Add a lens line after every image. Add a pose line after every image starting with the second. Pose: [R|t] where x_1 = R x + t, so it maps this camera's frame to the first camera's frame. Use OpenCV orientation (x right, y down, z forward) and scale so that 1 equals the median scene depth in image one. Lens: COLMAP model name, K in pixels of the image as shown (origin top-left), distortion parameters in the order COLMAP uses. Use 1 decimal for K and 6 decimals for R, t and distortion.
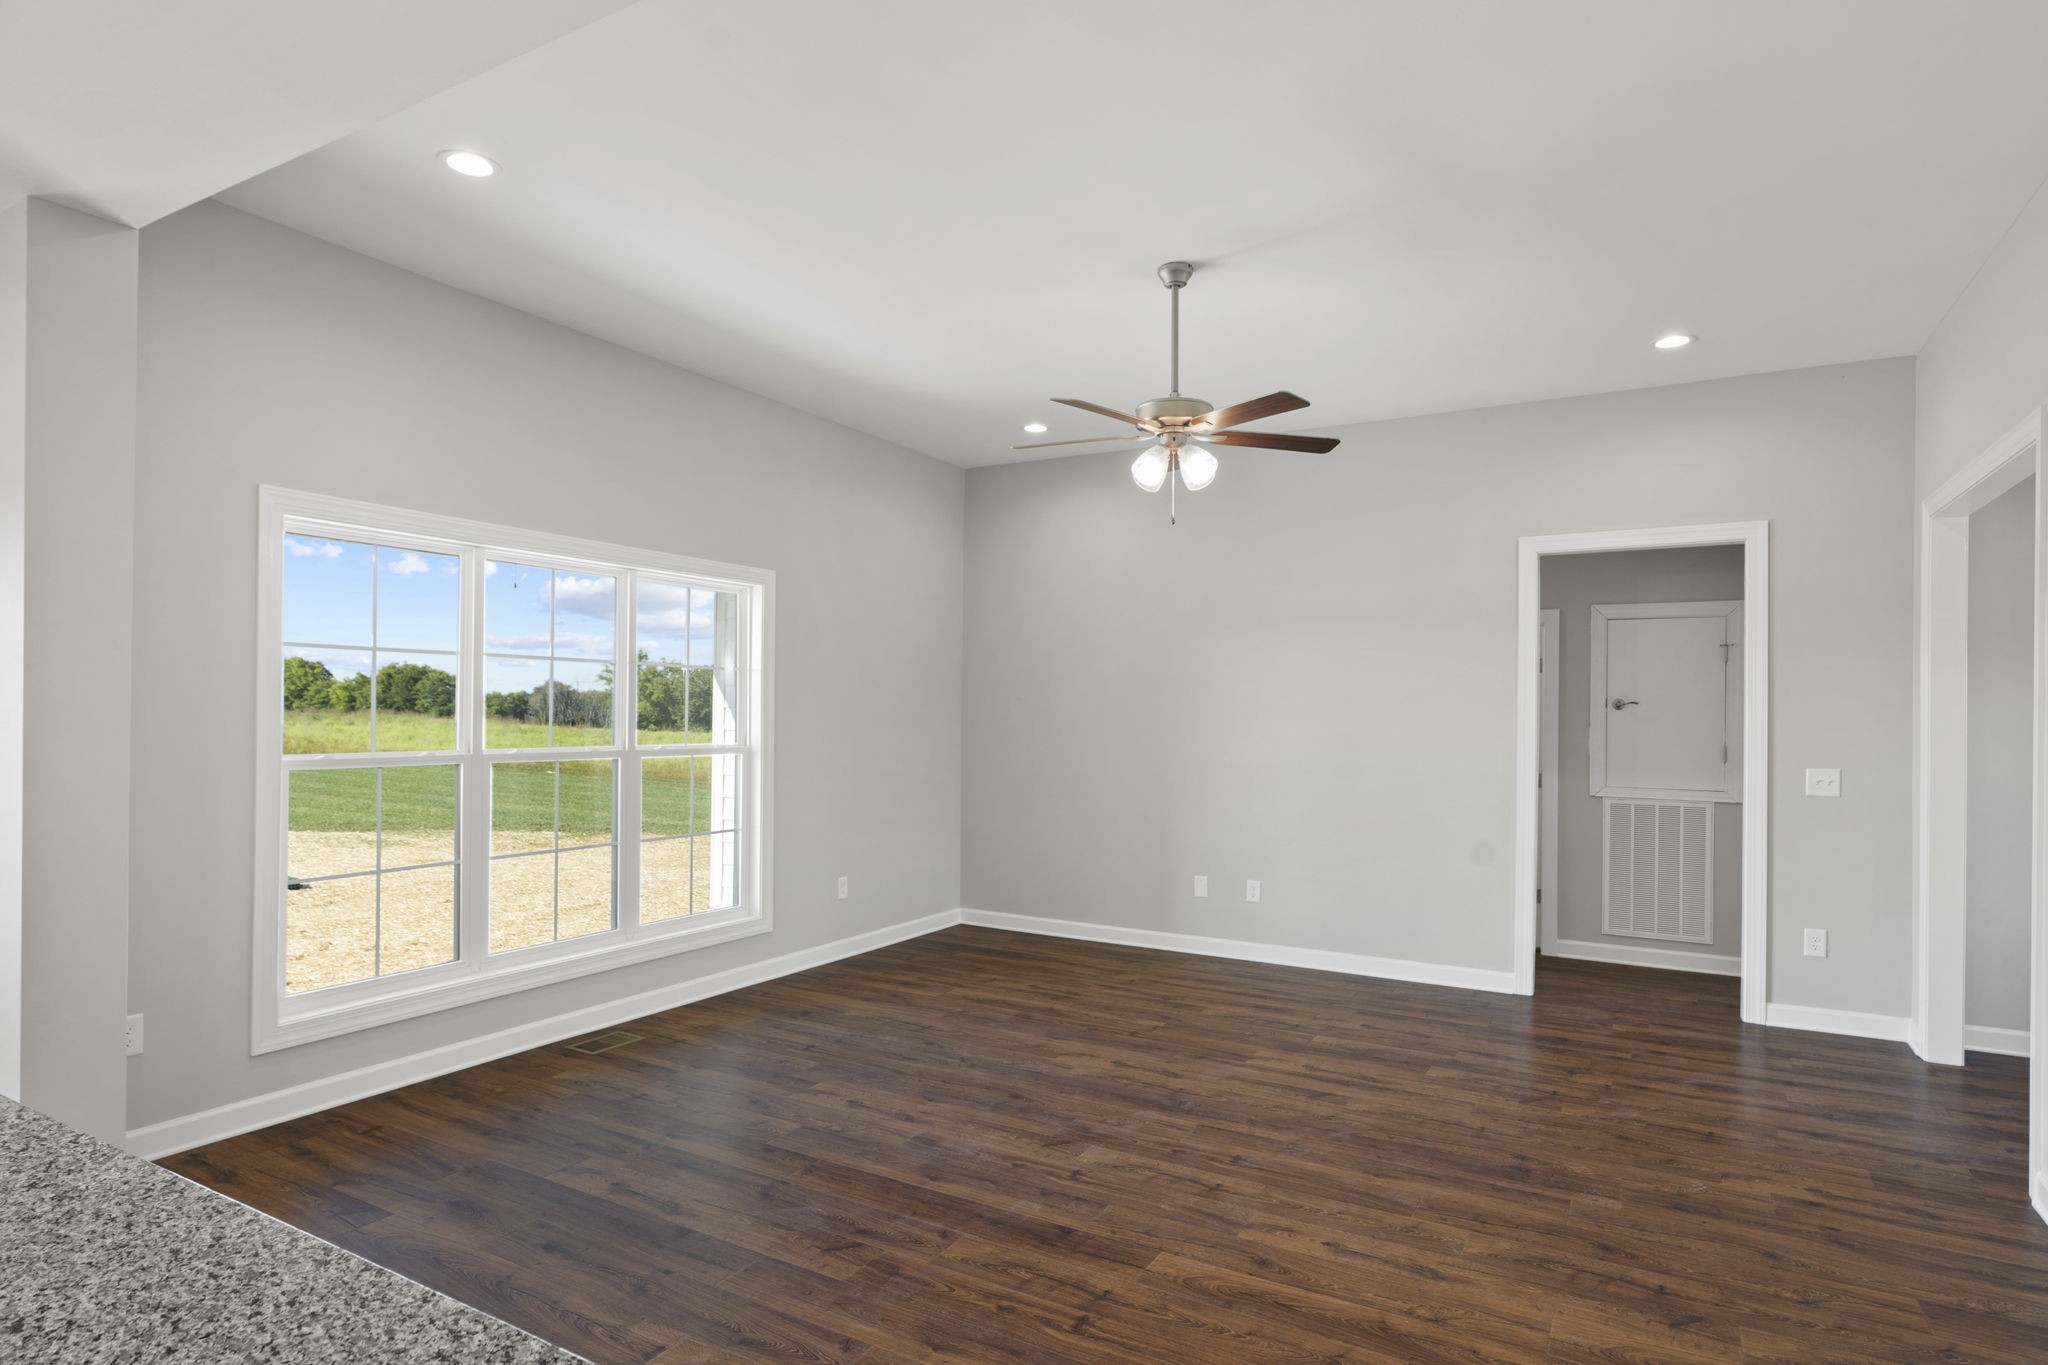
lens RADIAL K [[1100.1, 0, 1019.5], [0, 1100.1, 706.7], [0, 0, 1]] dist [-0.007032, 0.000908]
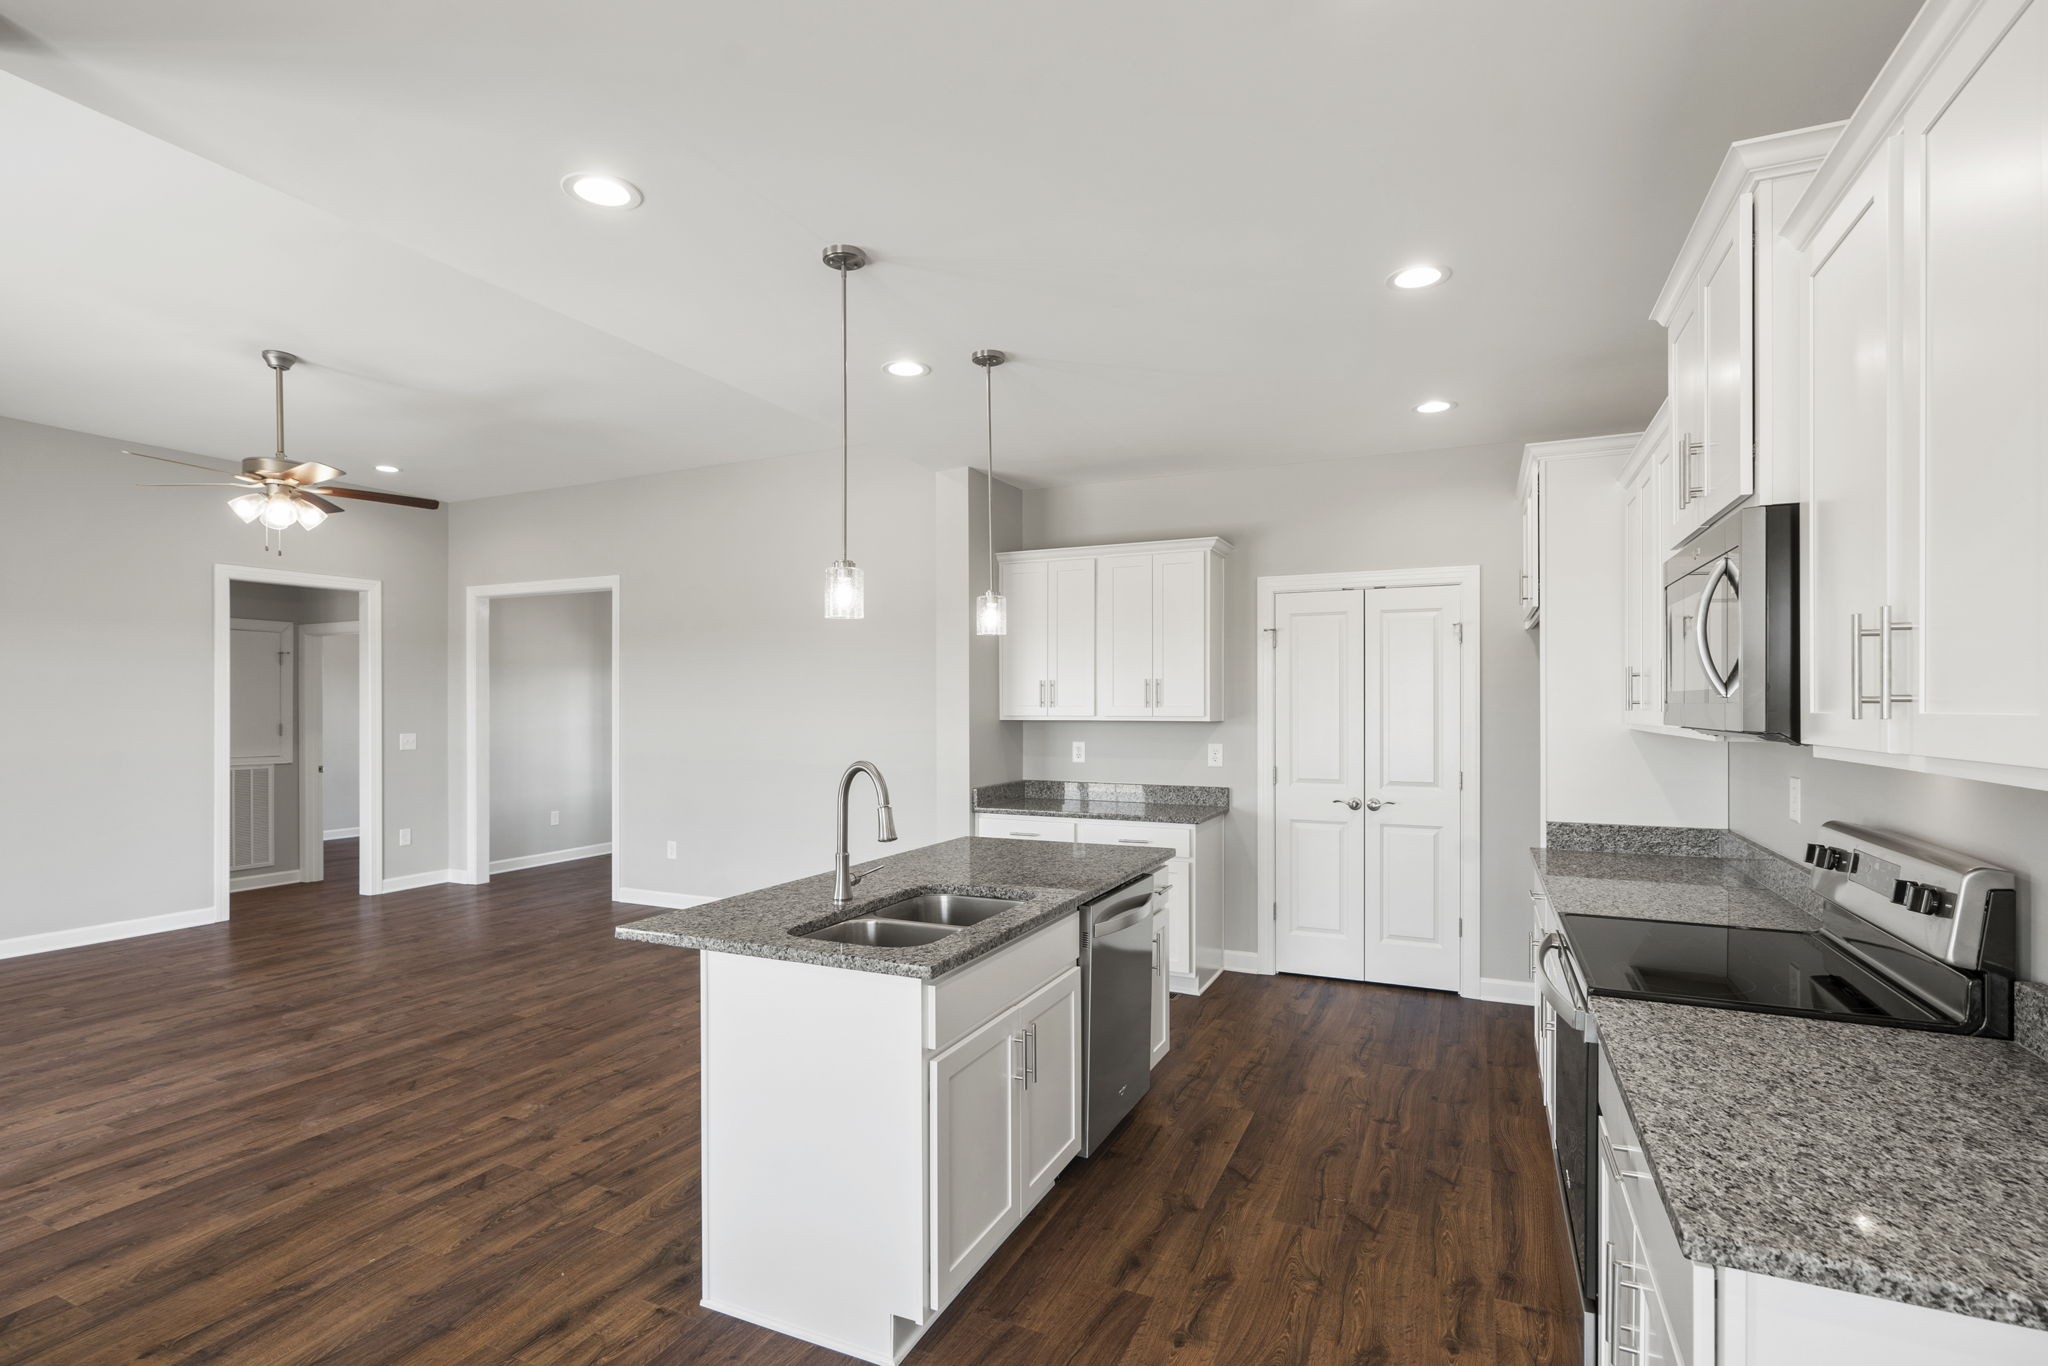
lens RADIAL K [[983.1, 0, 1016.0], [0, 983.1, 704.4], [0, 0, 1]] dist [-0.006310, 0.002706]
pose [[-0.084614, -0.007614, 0.996385, -1.068945], [-0.004636, 0.999963, 0.007247, -0.004861], [-0.996403, -0.004006, -0.084646, 0.246484]]
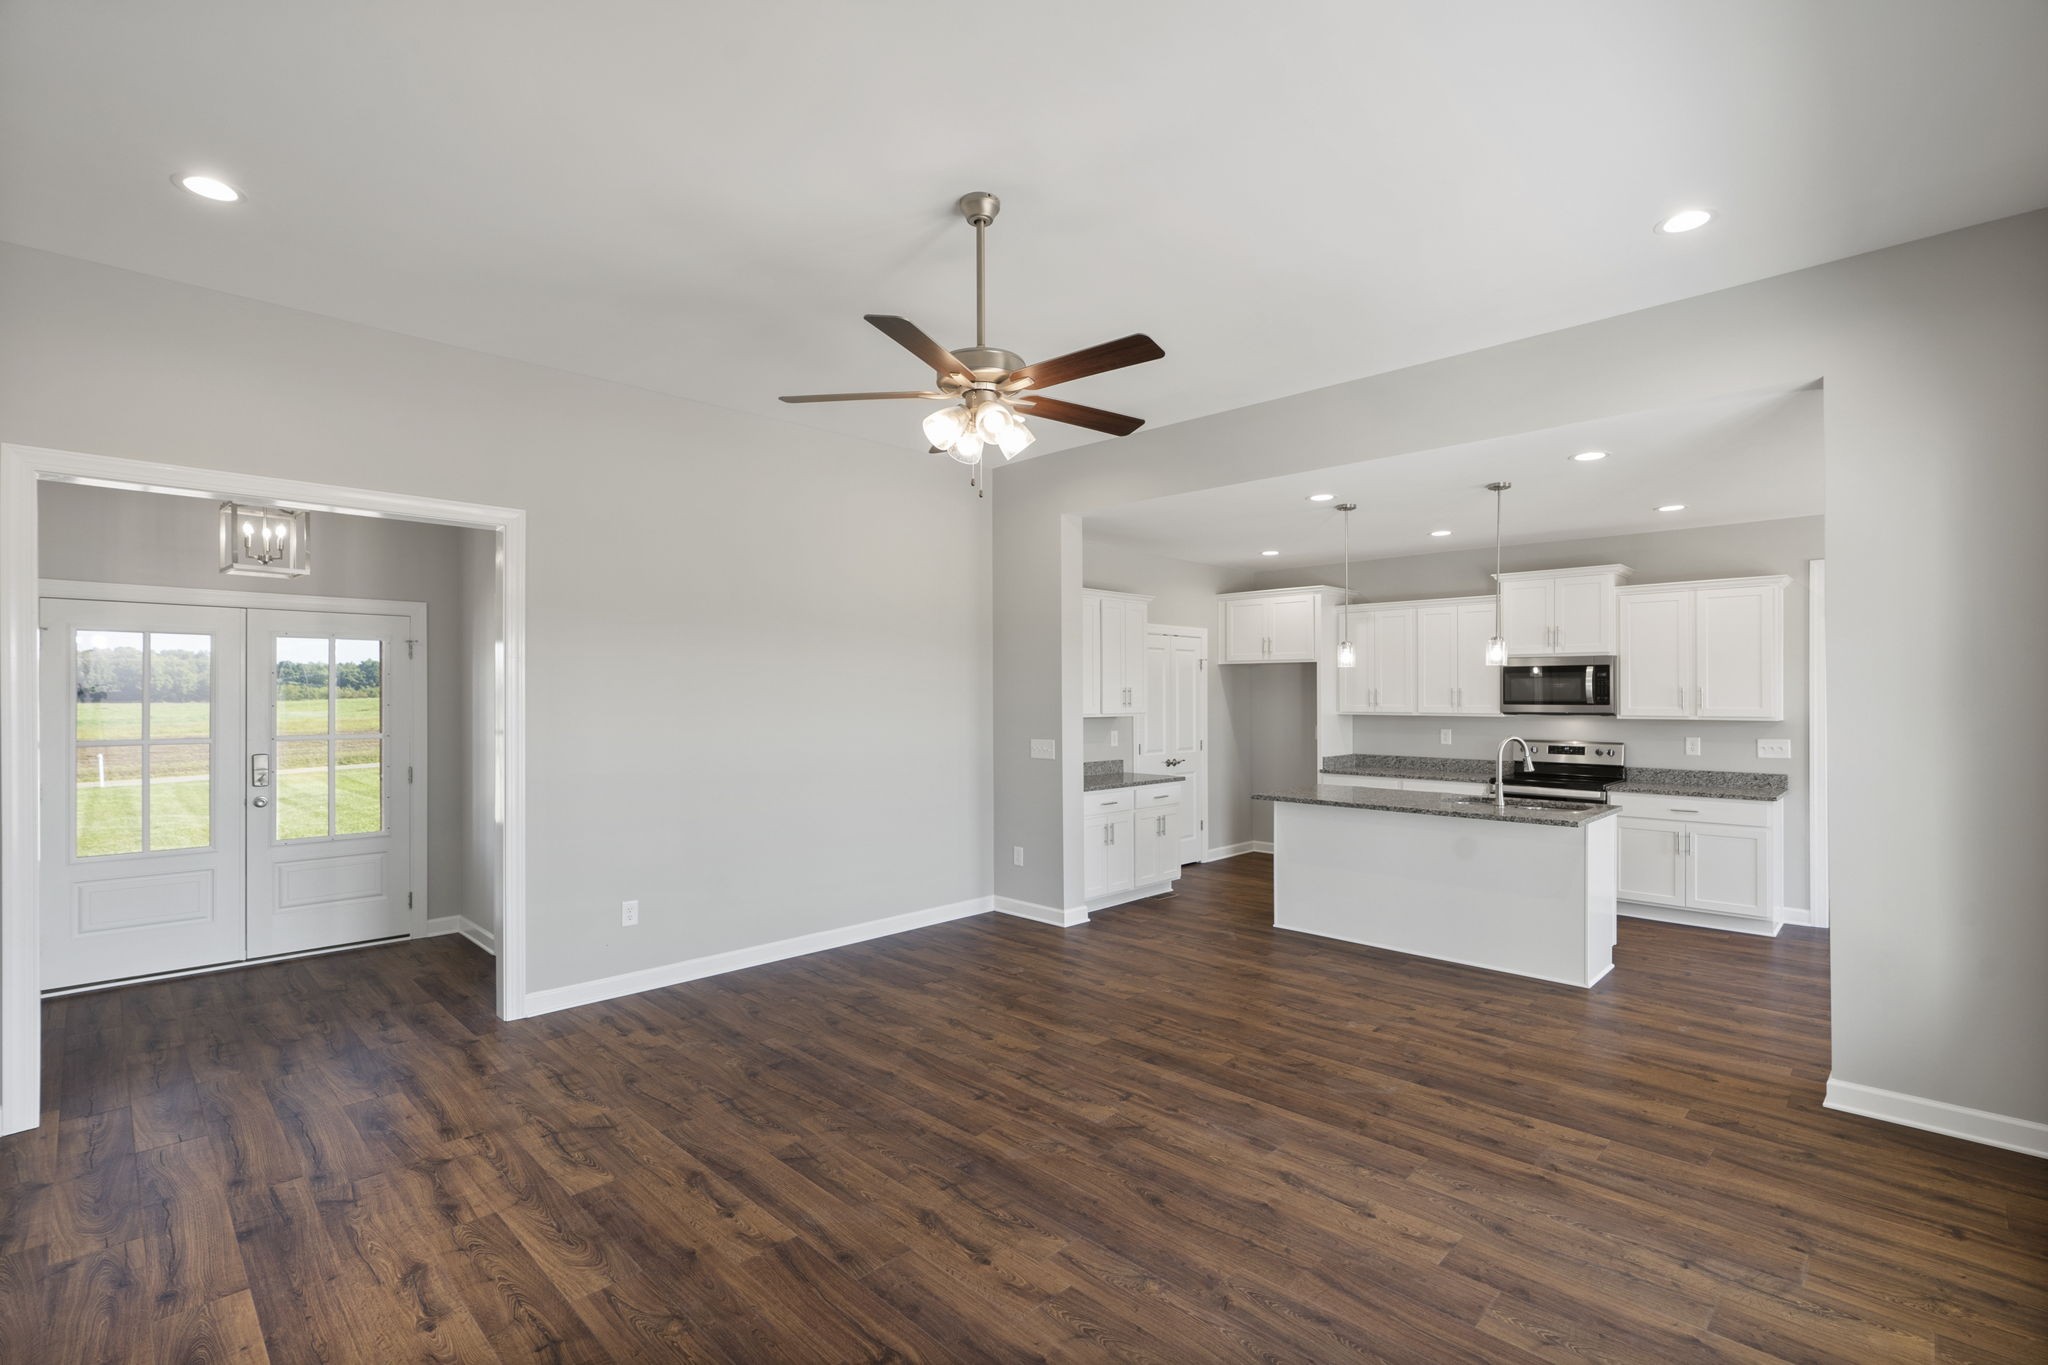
lens RADIAL K [[935.0, 0, 1020.7], [0, 935.0, 694.4], [0, 0, 1]] dist [-0.012063, 0.003965]
pose [[-0.967615, -0.007067, 0.252332, -0.077680], [-0.008298, 0.999958, -0.003814, -0.008342], [-0.252295, -0.005785, -0.967633, 1.706873]]
